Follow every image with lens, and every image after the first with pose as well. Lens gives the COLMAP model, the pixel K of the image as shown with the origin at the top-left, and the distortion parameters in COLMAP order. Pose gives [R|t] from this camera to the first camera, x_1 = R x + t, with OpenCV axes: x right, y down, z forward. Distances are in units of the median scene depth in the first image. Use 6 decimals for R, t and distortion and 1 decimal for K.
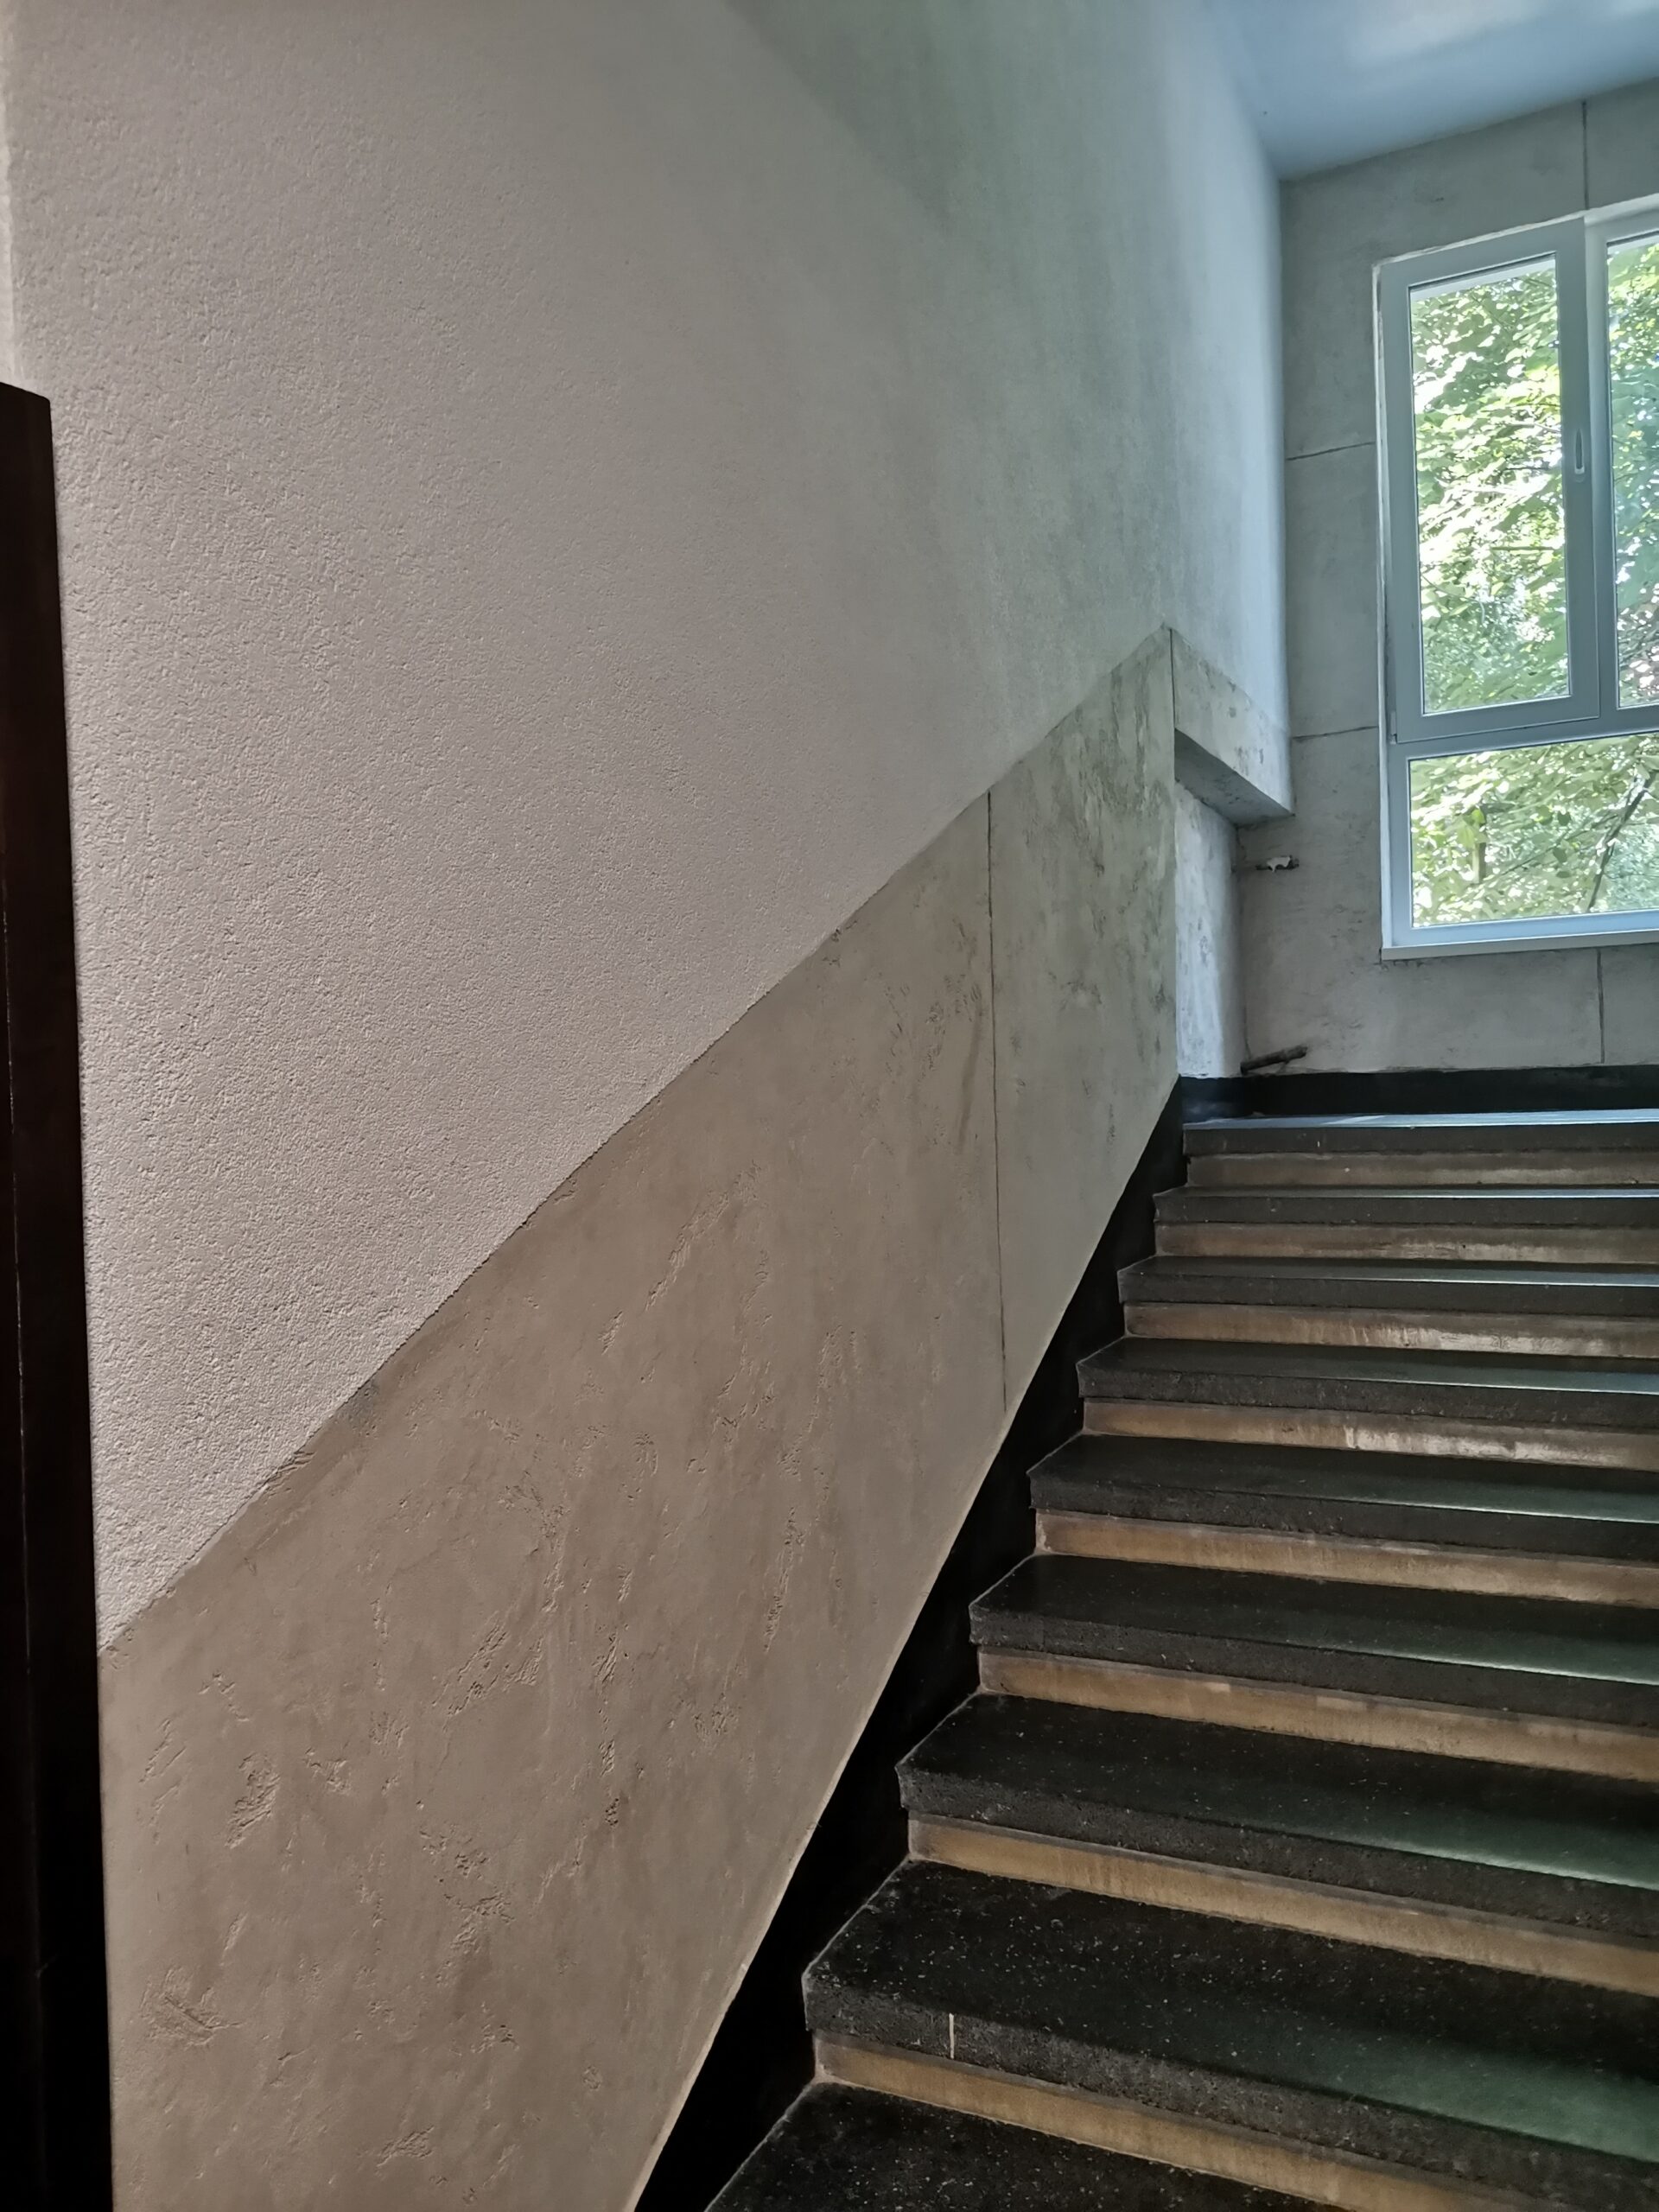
lens RADIAL K [[1688.6, 0, 829.5], [0, 1688.6, 1106.0], [0, 0, 1]] dist [0.070658, -0.003709]
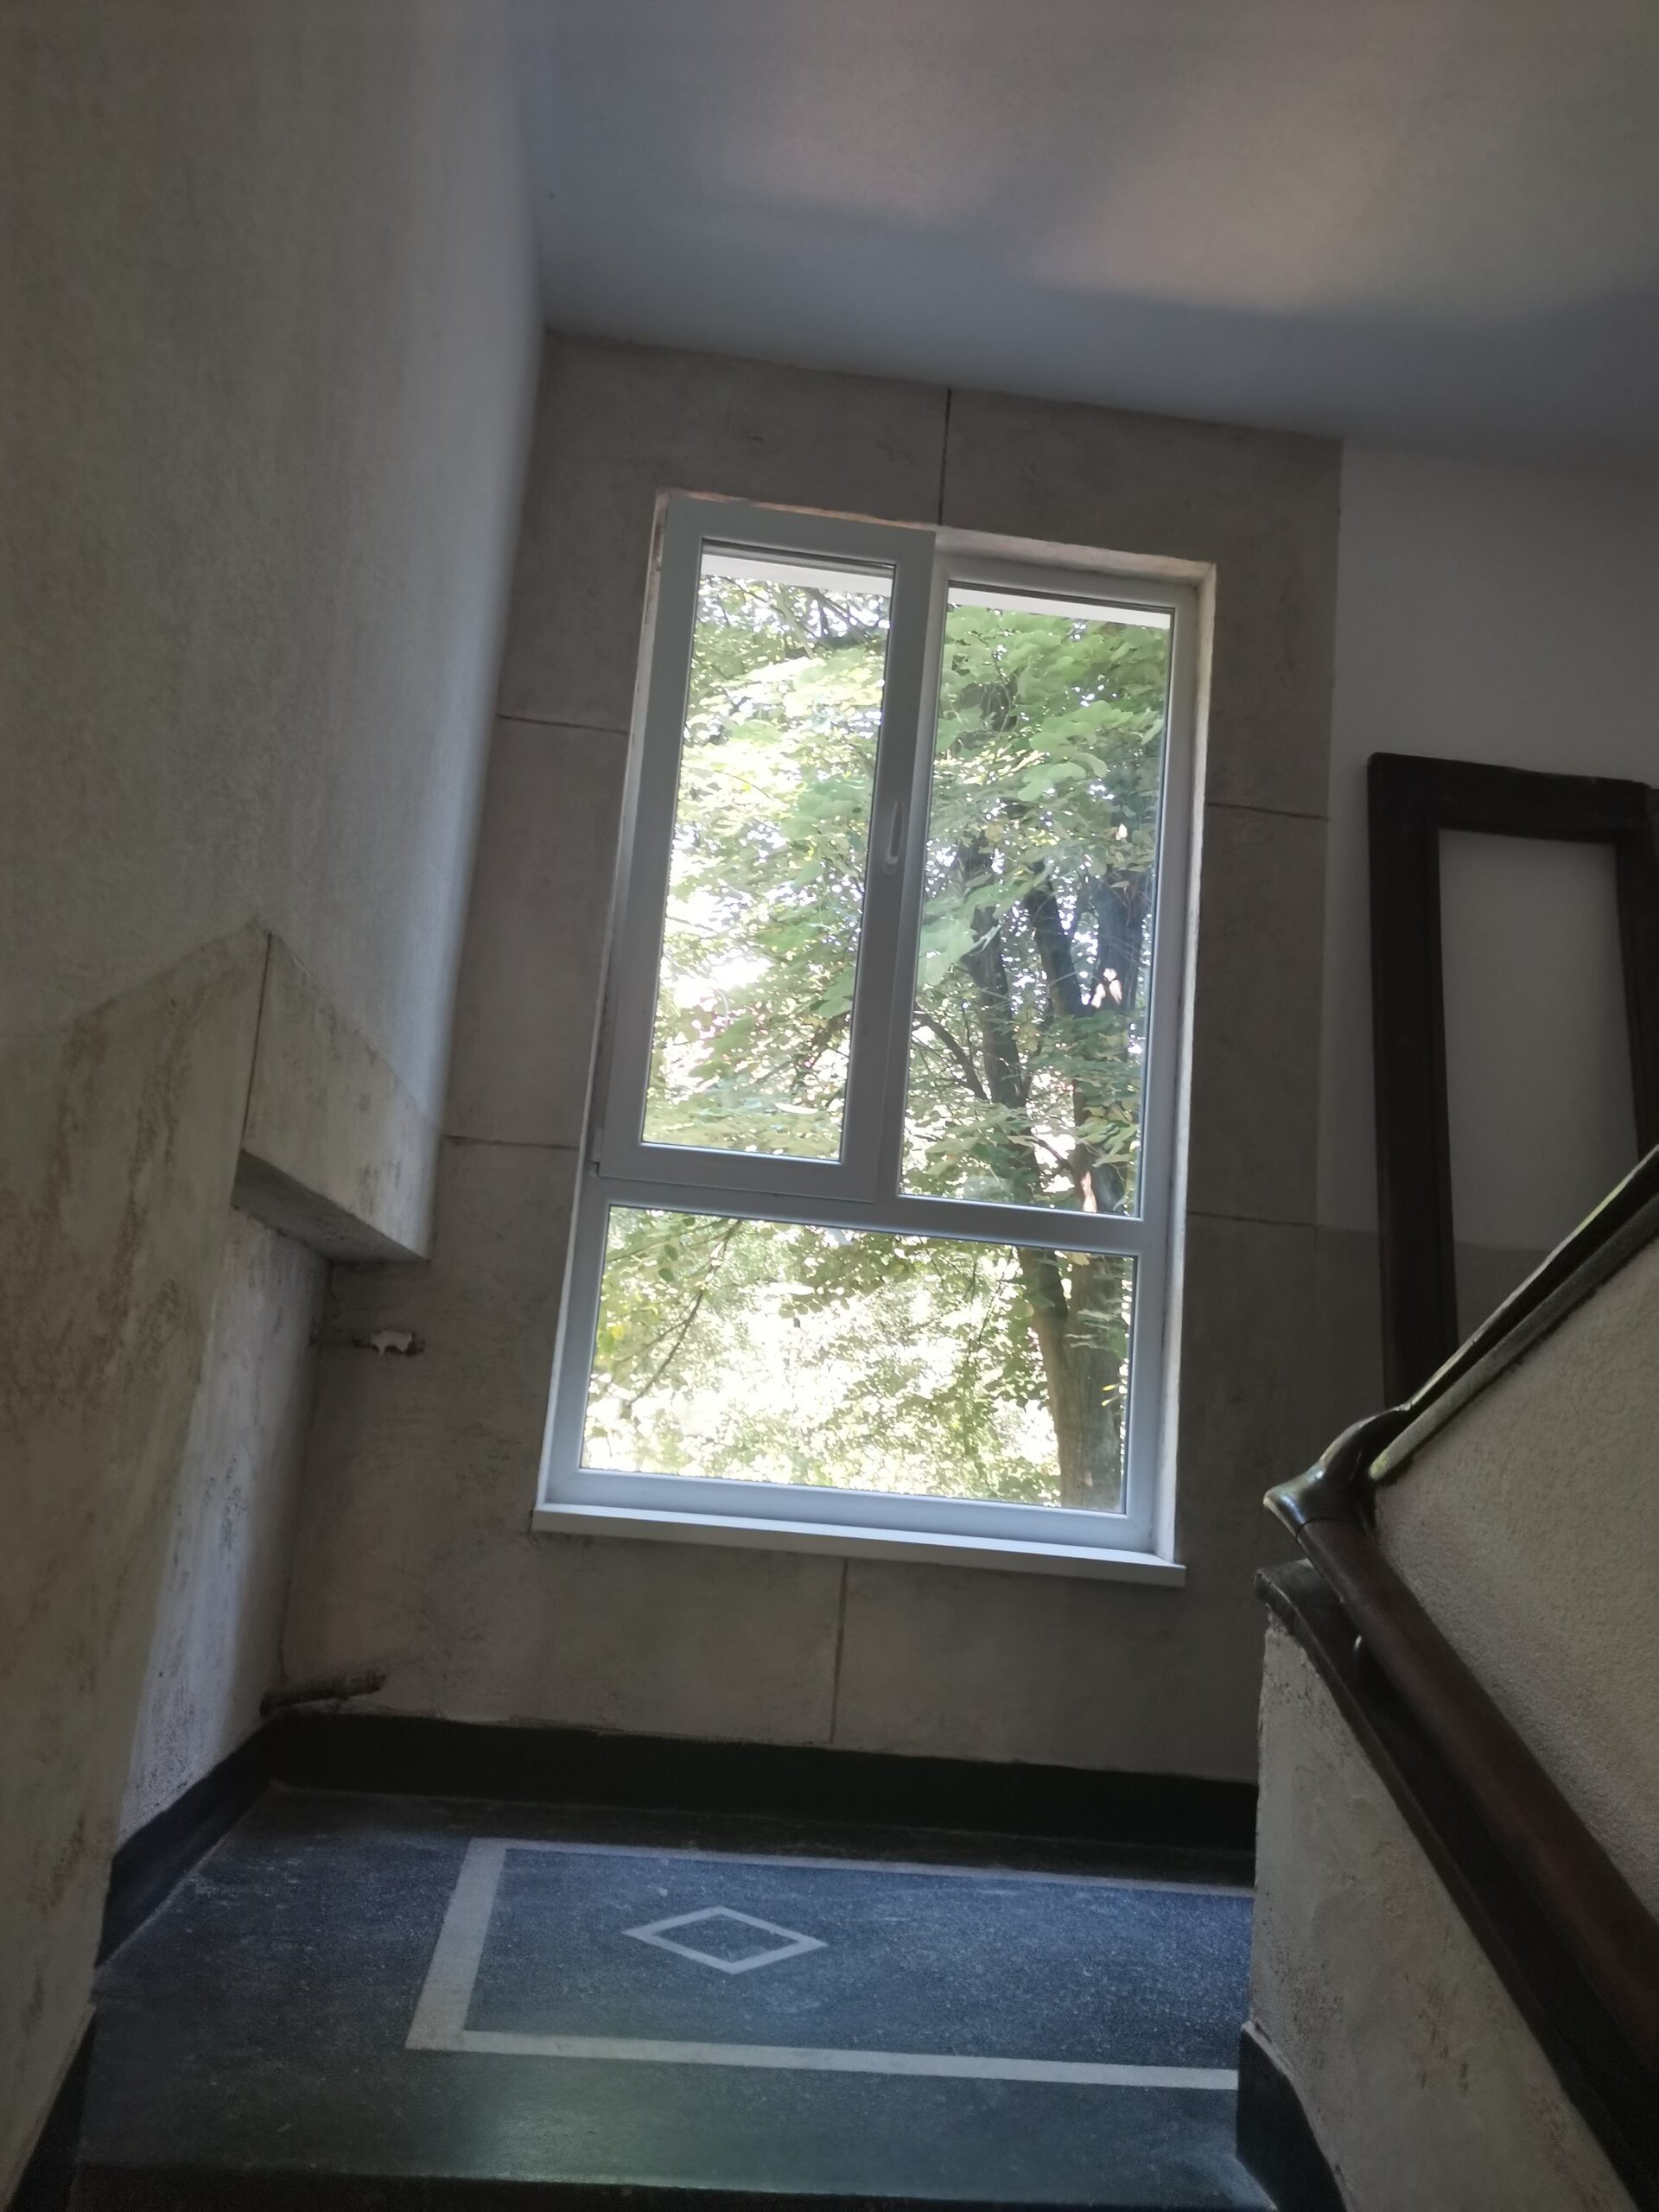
lens RADIAL K [[1688.6, 0, 829.5], [0, 1688.6, 1106.0], [0, 0, 1]] dist [0.070658, -0.003709]
pose [[0.844831, 0.197723, 0.497158, 0.088839], [-0.113660, 0.974325, -0.194351, -0.132744], [-0.522821, 0.107687, 0.845613, 0.439304]]
